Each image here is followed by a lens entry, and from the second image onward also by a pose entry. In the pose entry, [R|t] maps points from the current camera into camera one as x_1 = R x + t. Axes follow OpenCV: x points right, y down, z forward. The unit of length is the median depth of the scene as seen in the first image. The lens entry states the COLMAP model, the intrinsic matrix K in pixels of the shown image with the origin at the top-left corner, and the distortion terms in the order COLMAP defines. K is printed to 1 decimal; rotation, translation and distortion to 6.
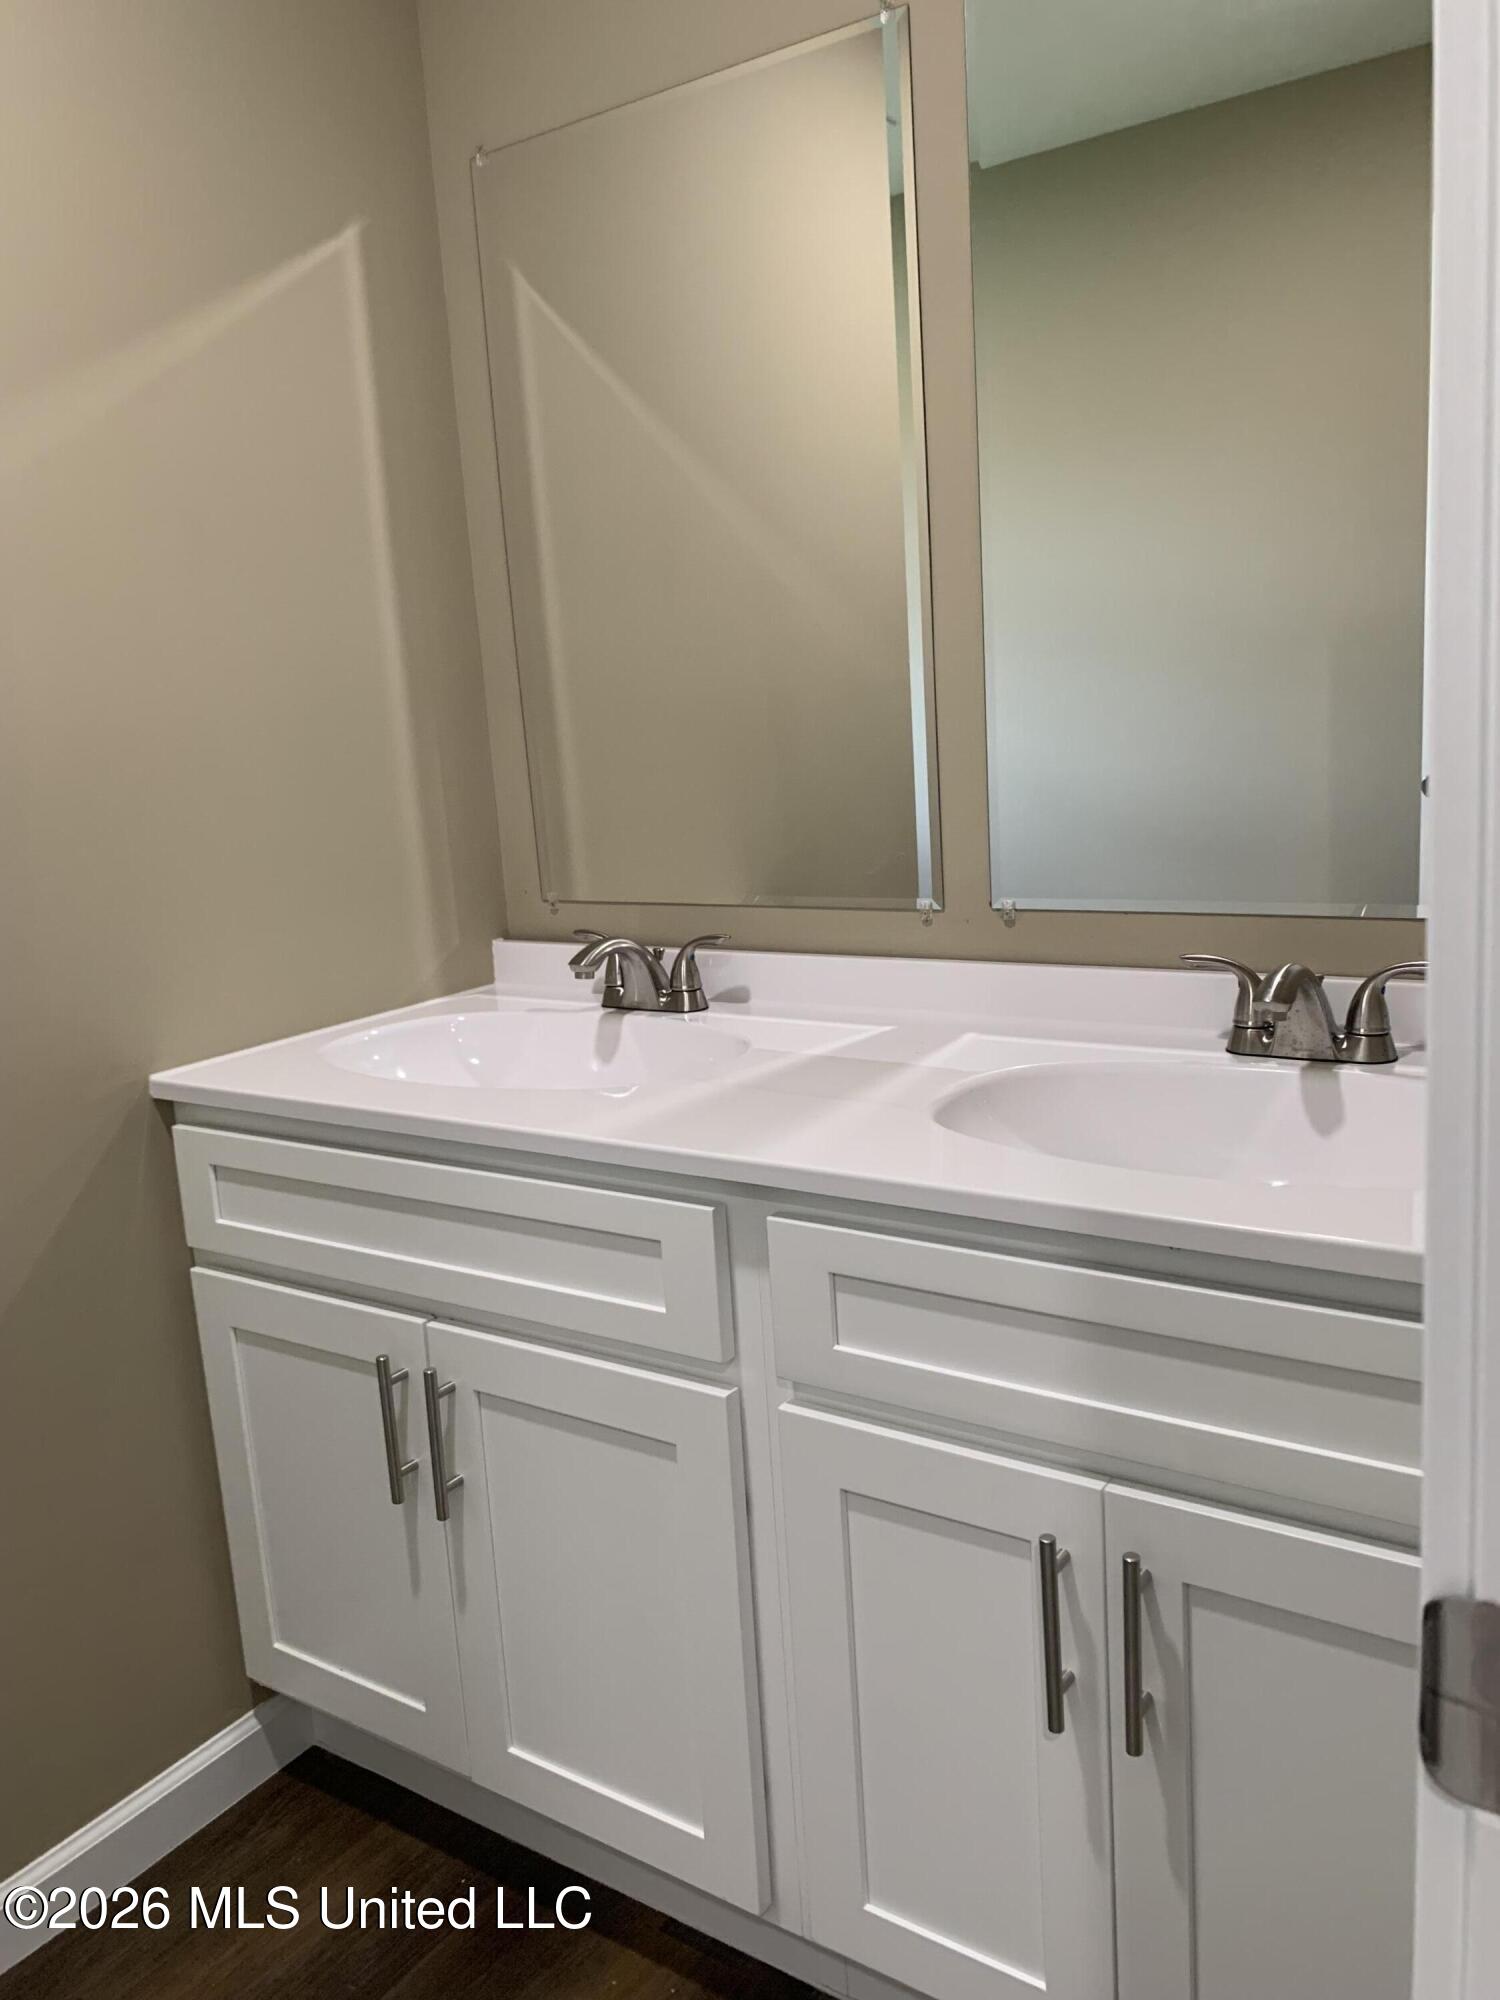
lens RADIAL K [[1517.5, 0, 752.6], [0, 1517.5, 993.0], [0, 0, 1]] dist [0.032856, -0.033950]
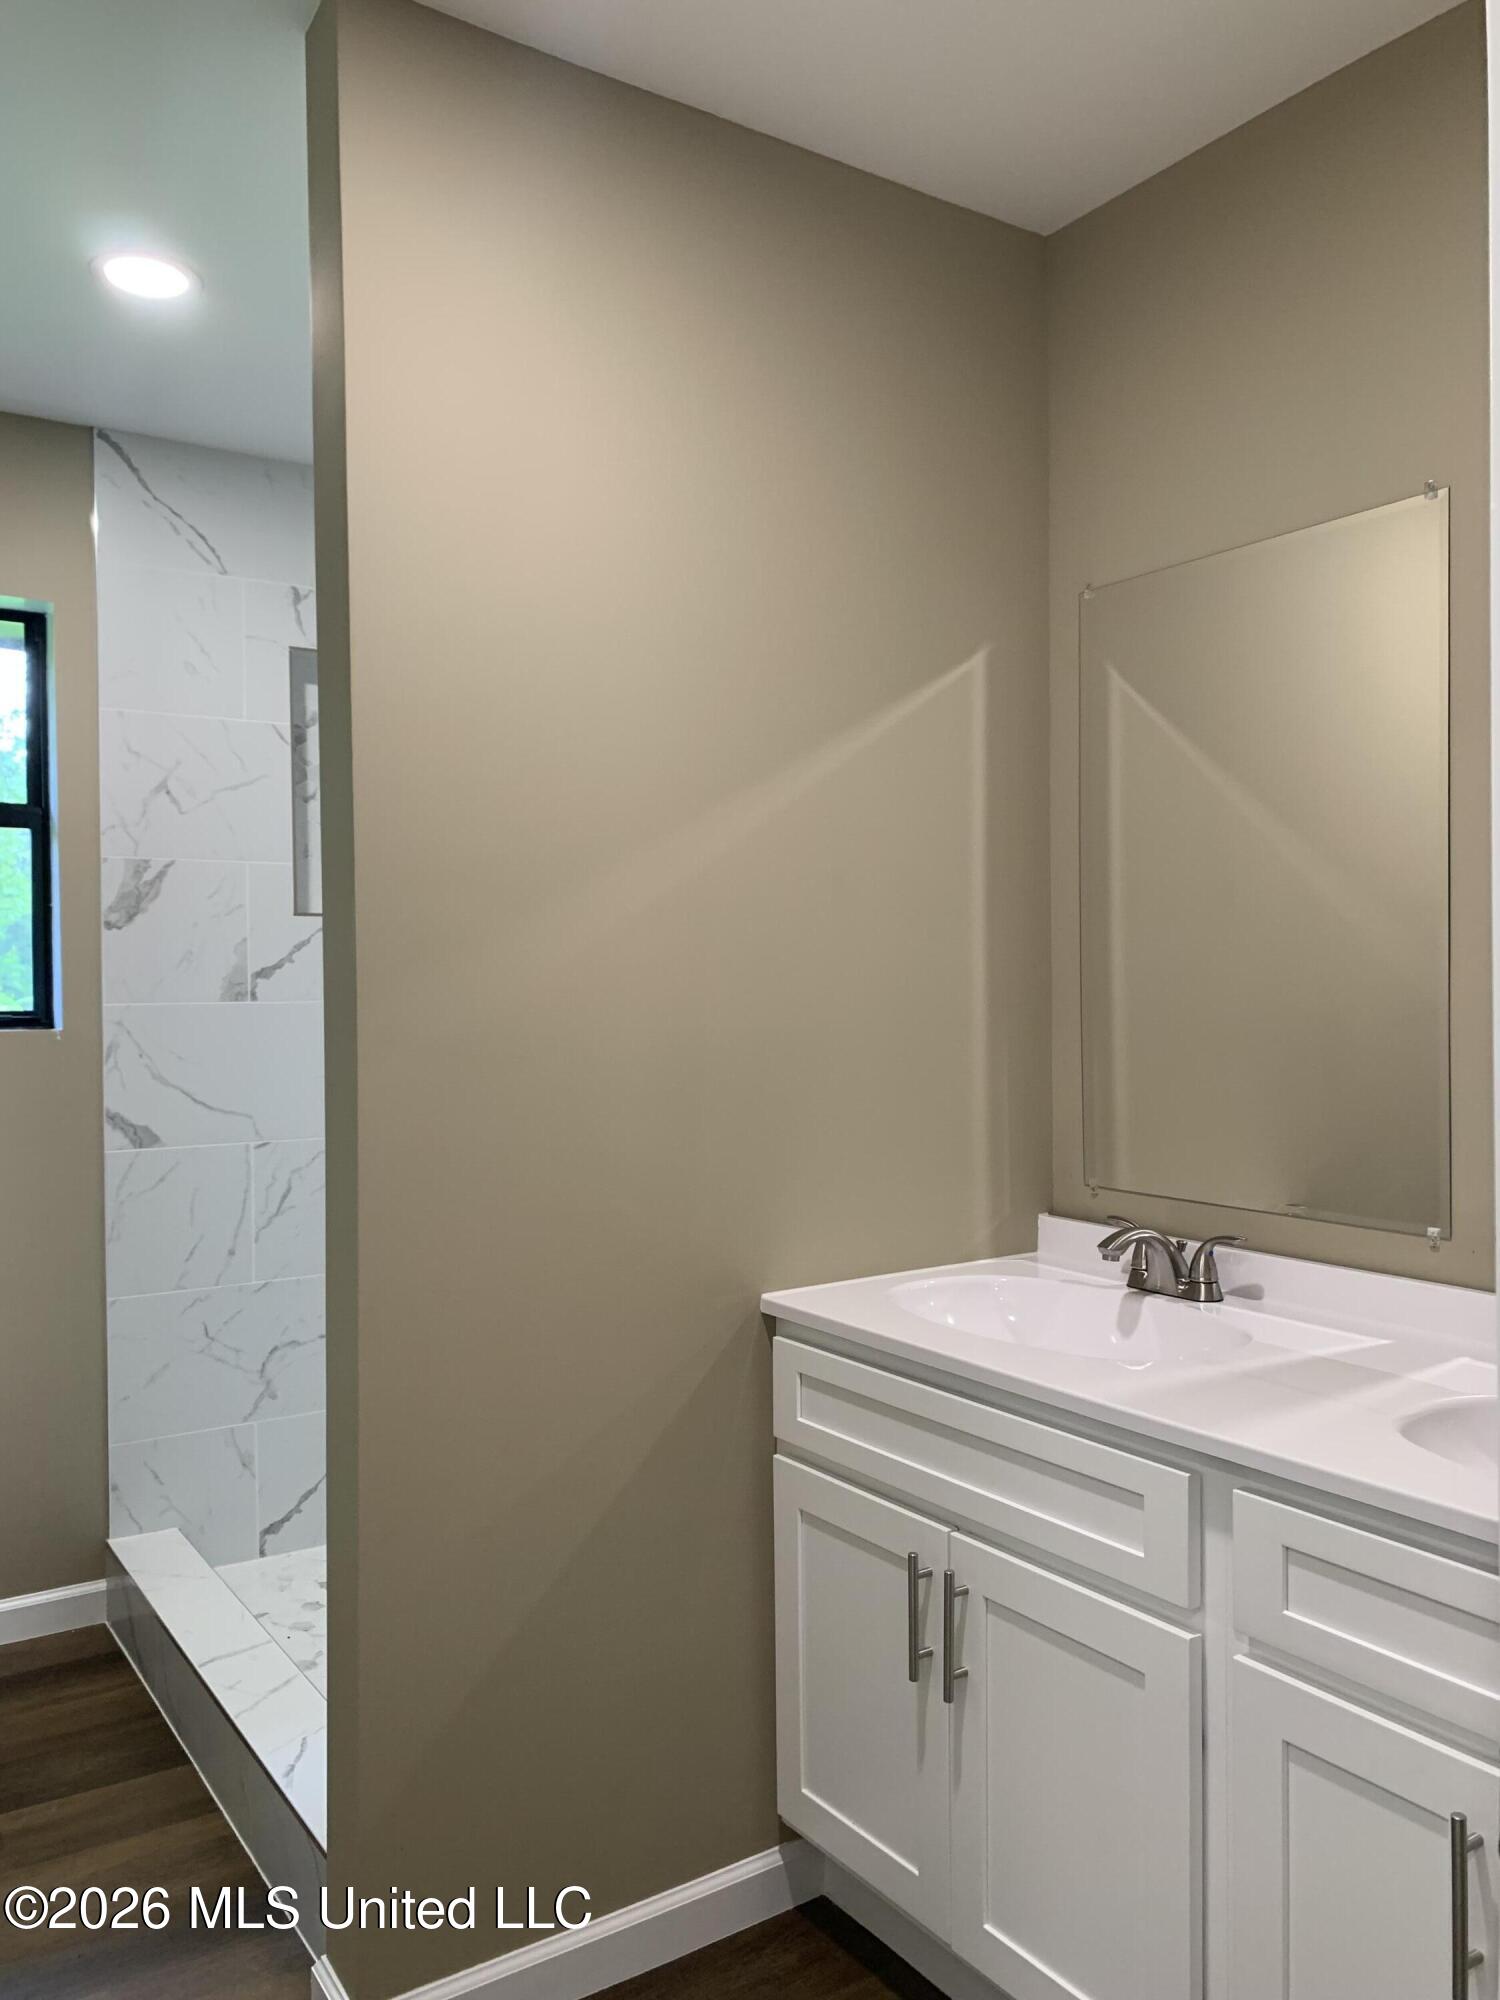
lens RADIAL K [[1517.5, 0, 764.2], [0, 1517.5, 994.1], [0, 0, 1]] dist [0.032856, -0.033950]
pose [[0.930655, 0.061306, -0.360726, 0.055514], [-0.117687, 0.983631, -0.136457, -0.021902], [0.346456, 0.169447, 0.922635, -0.231209]]
